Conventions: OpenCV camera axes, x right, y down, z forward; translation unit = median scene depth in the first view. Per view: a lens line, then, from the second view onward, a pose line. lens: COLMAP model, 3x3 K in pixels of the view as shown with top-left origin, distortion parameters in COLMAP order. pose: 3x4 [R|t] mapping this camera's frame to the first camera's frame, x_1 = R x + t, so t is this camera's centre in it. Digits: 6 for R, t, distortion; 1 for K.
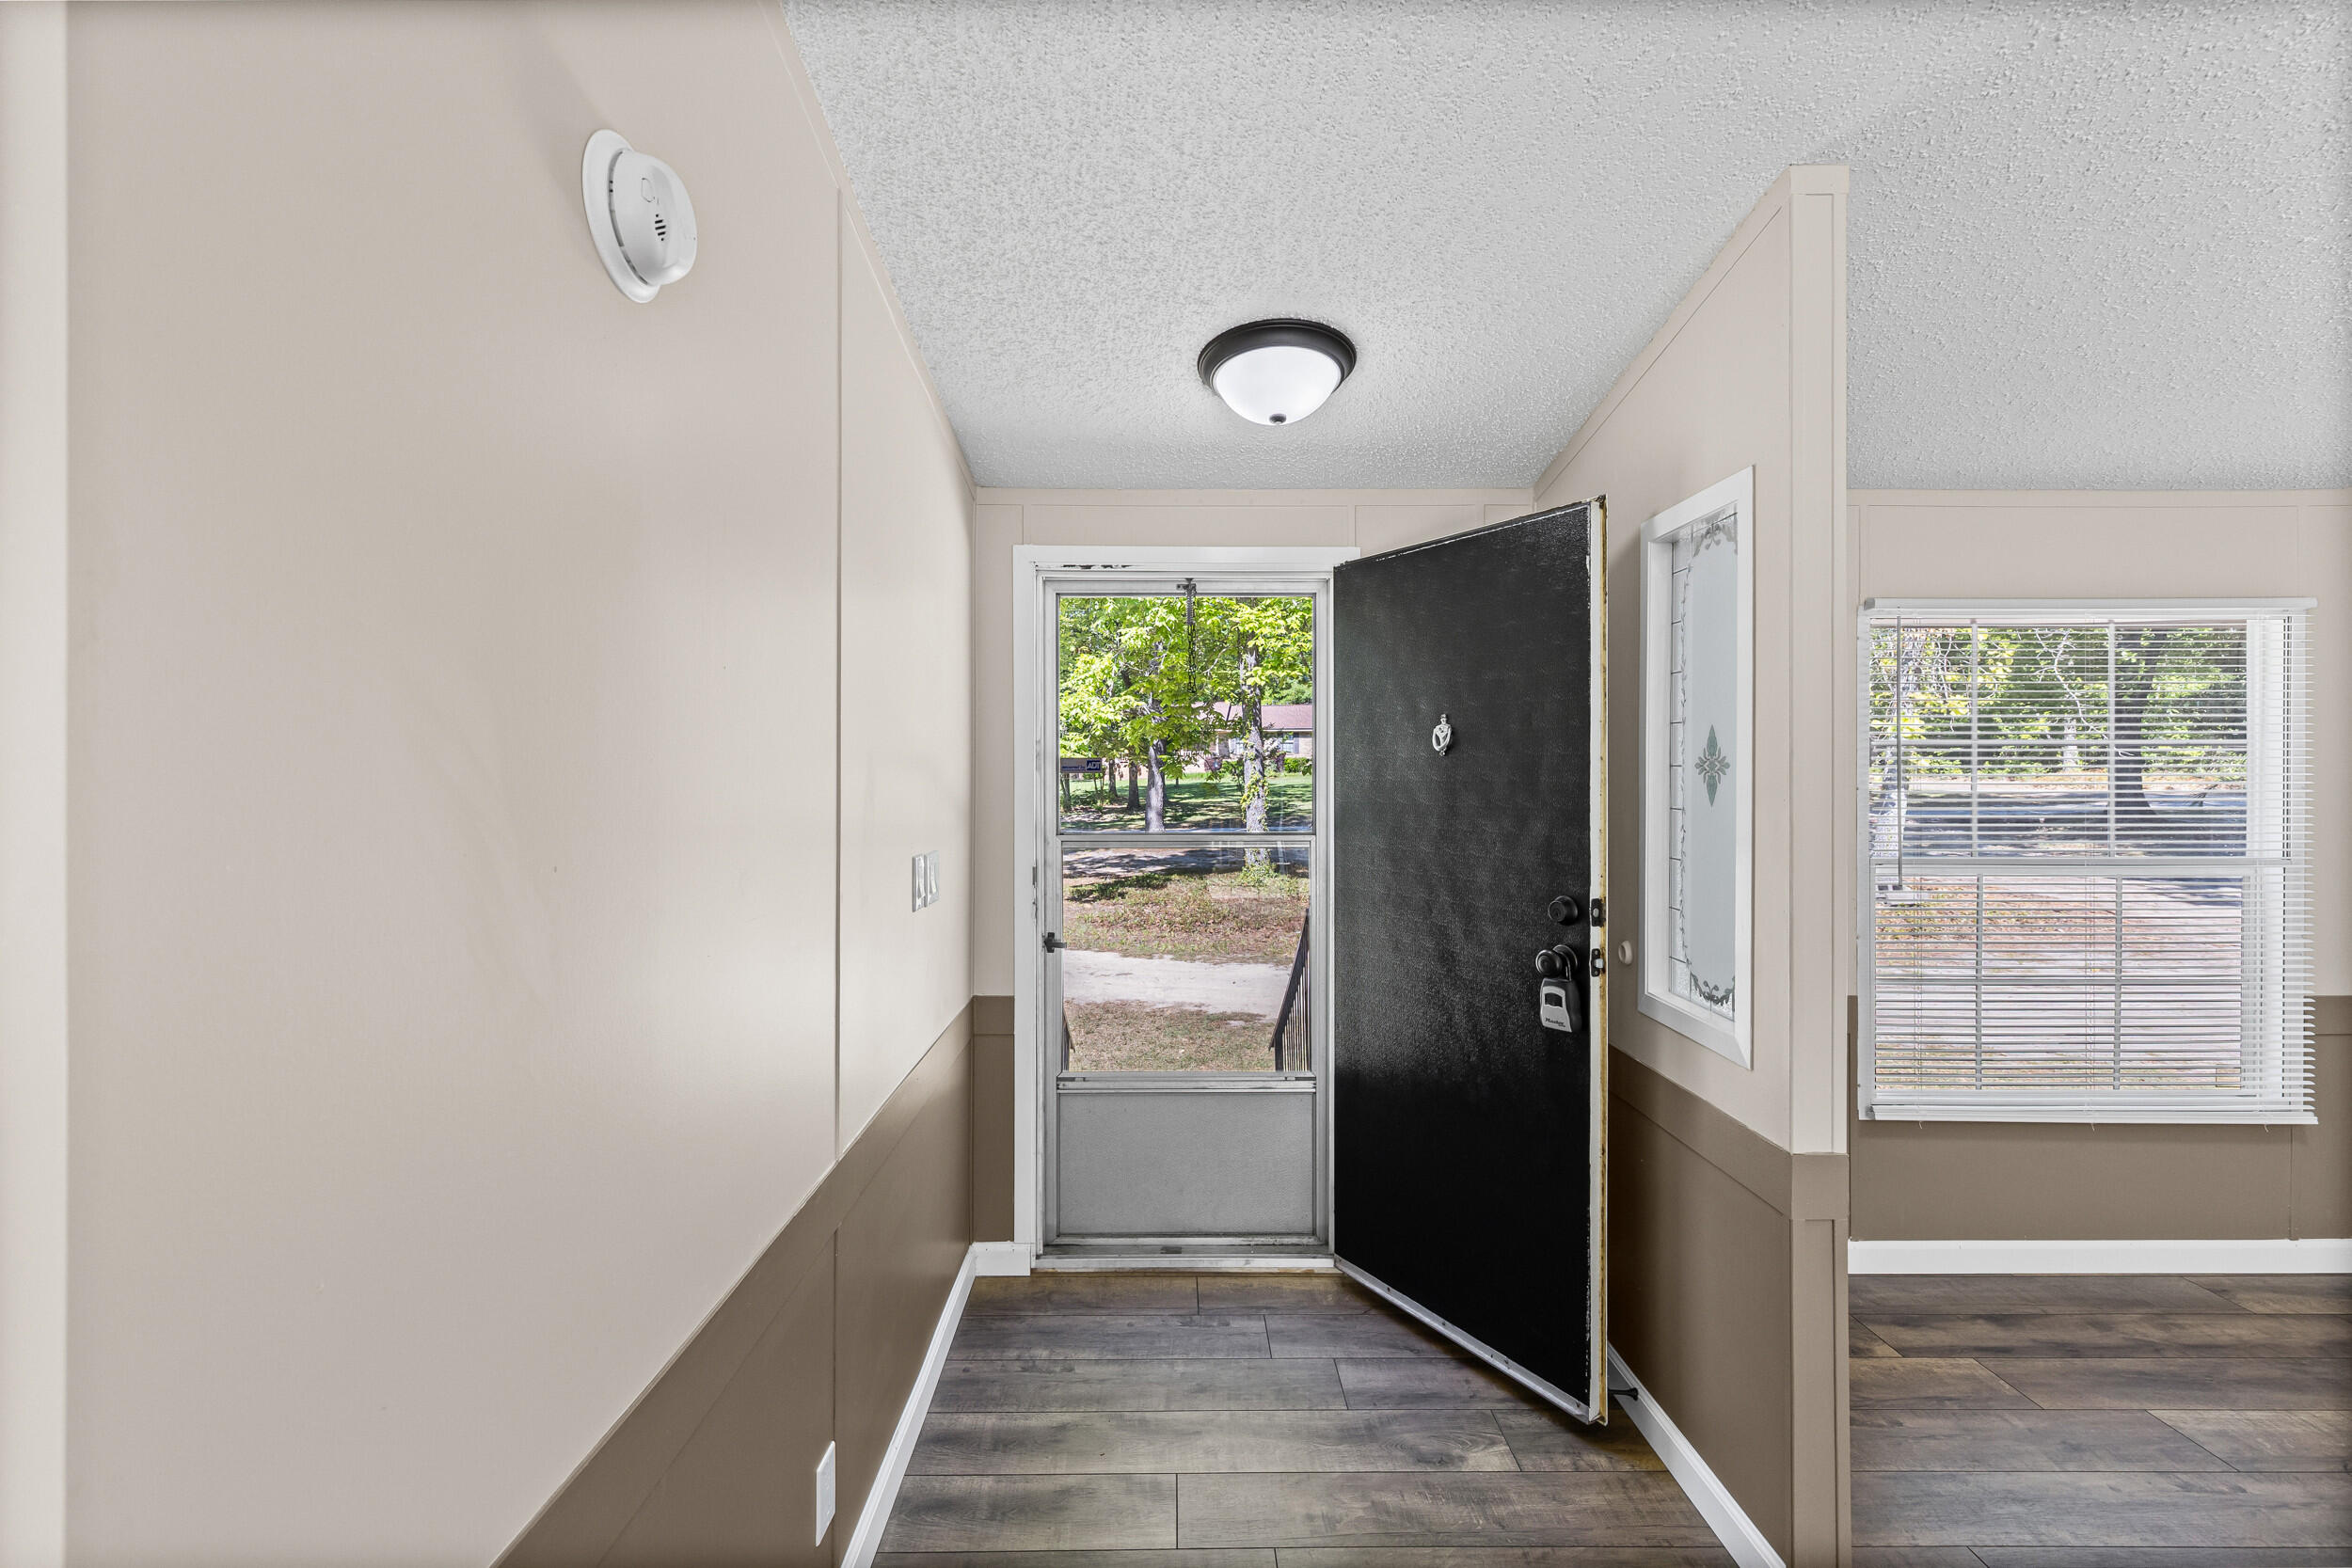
lens RADIAL K [[1069.2, 0, 1181.8], [0, 1069.2, 778.1], [0, 0, 1]] dist [0.004214, 0.000252]
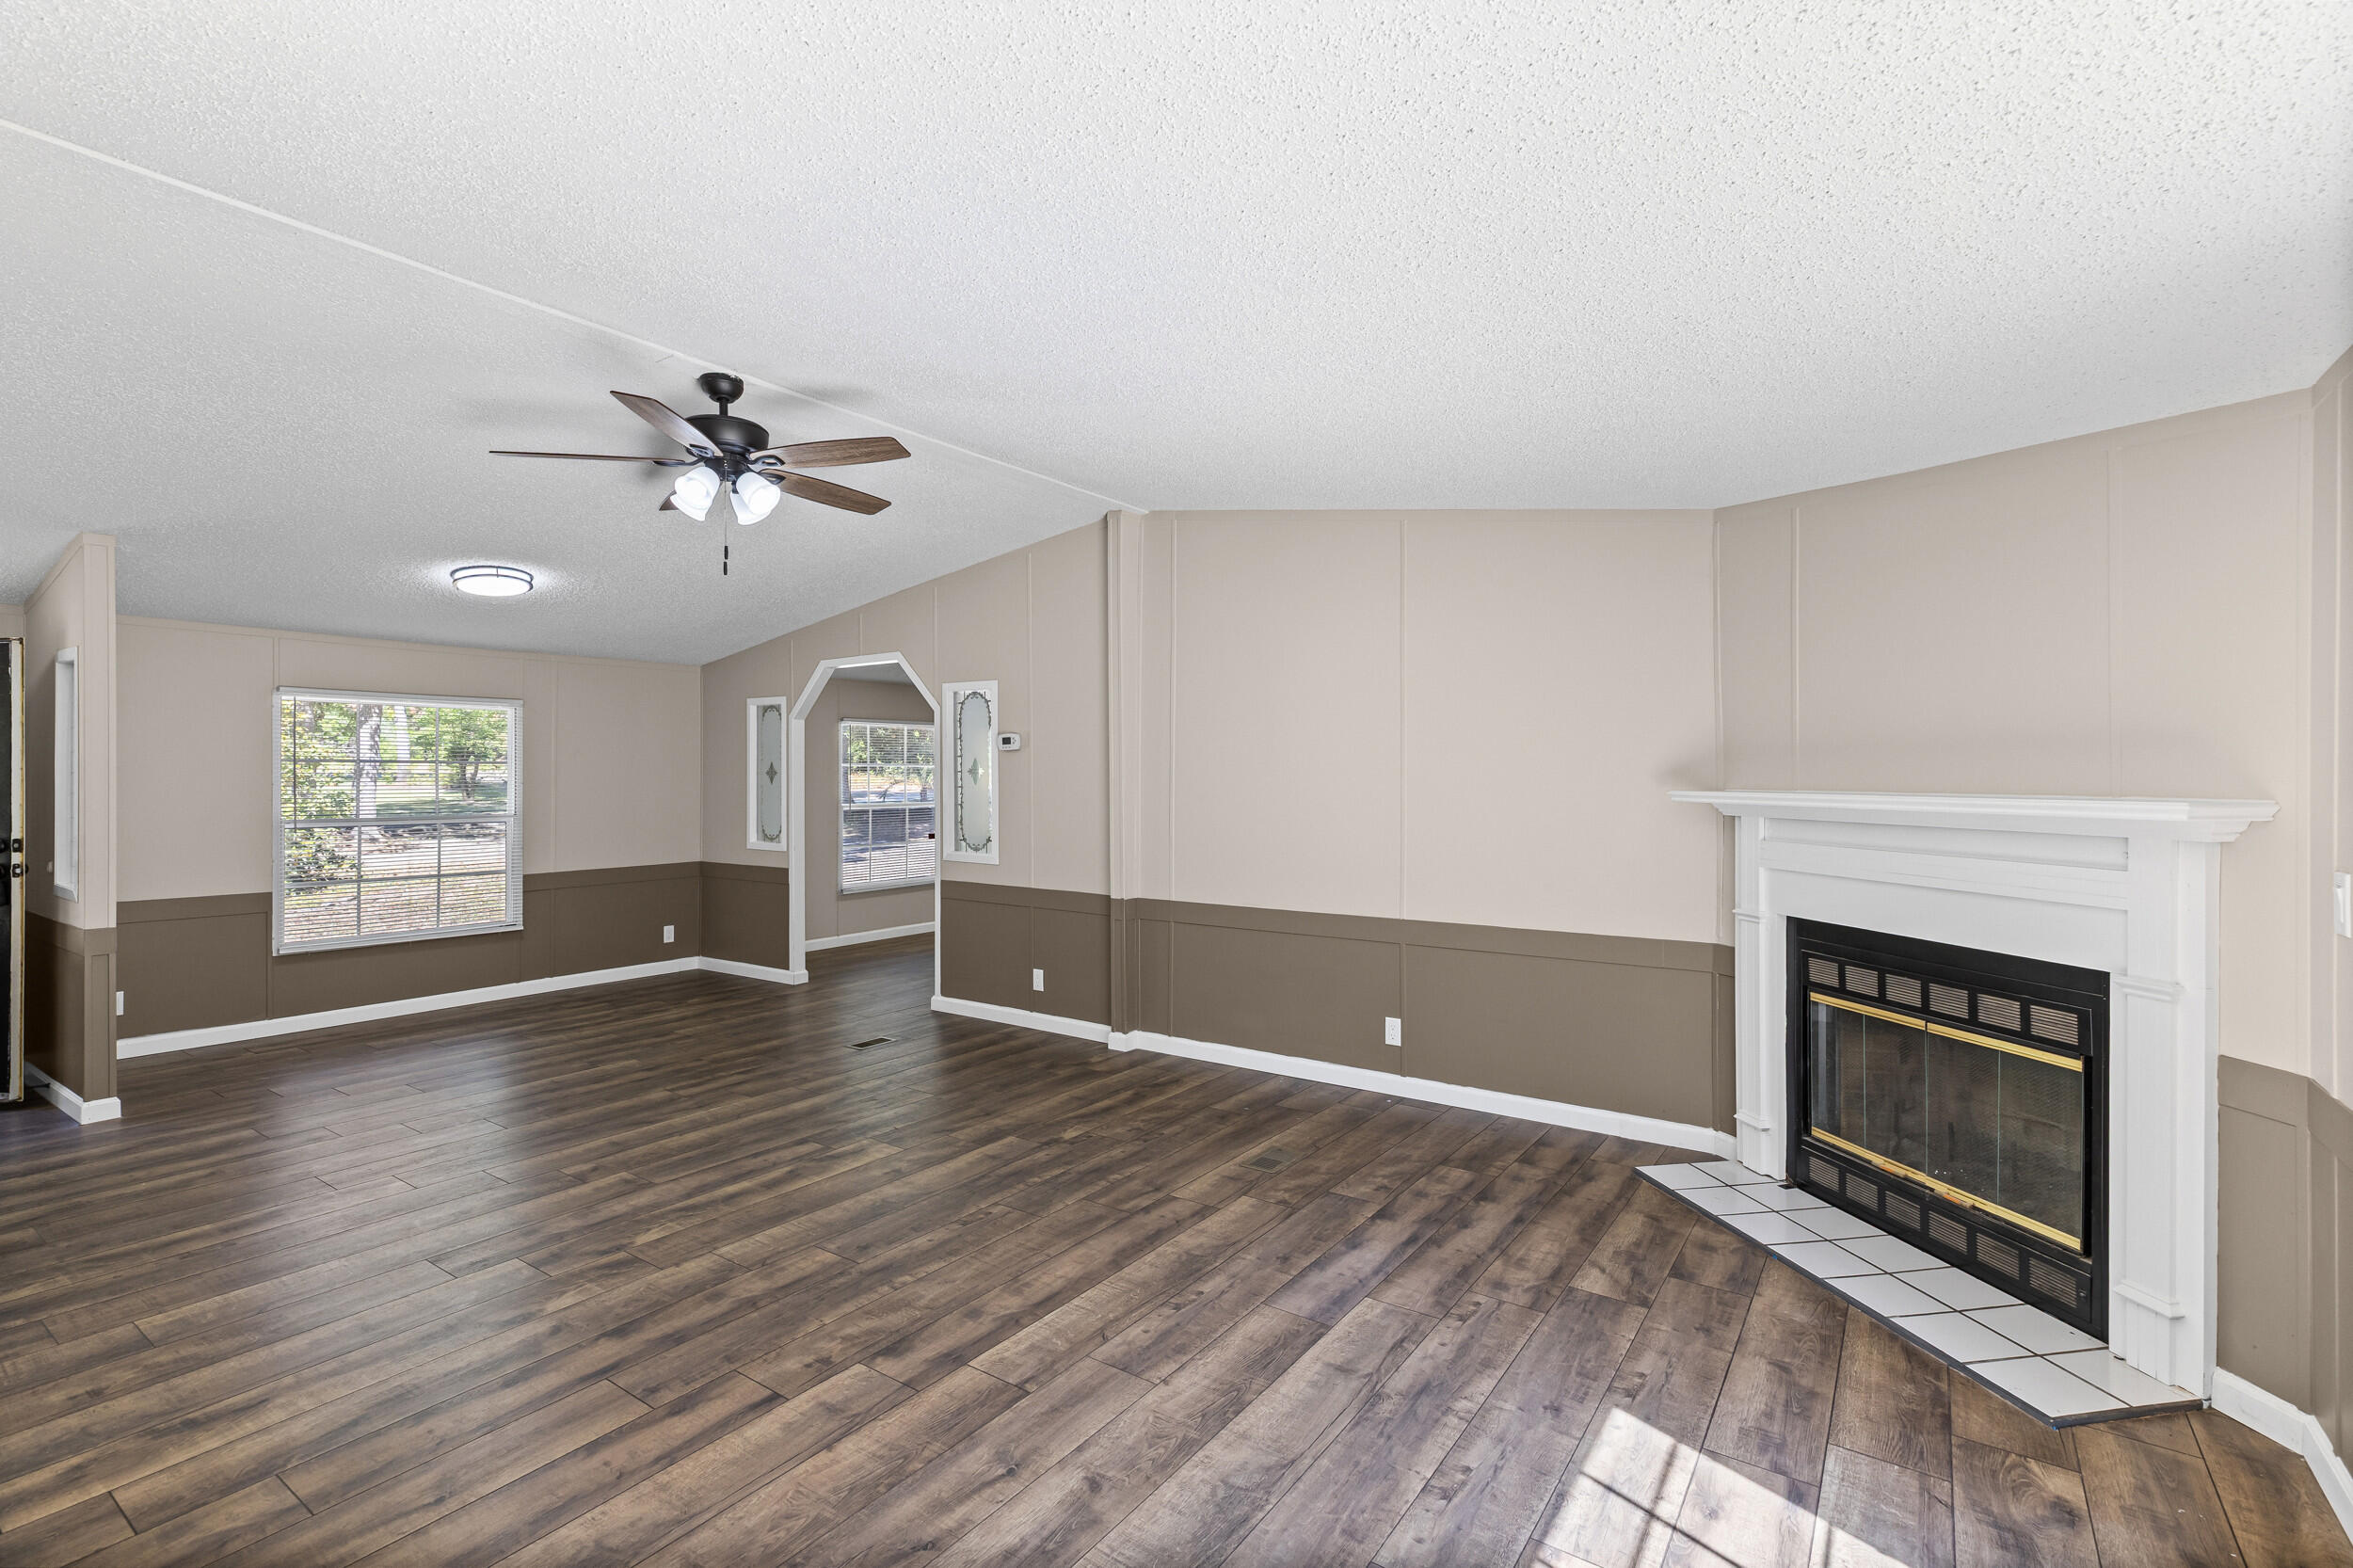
lens RADIAL K [[1069.8, 0, 1182.3], [0, 1069.8, 778.1], [0, 0, 1]] dist [0.004214, 0.000252]
pose [[0.576340, 0.001661, 0.817208, 0.001189], [-0.000572, 0.999999, -0.001629, 0.001749], [-0.817210, 0.000471, 0.576340, -1.931720]]
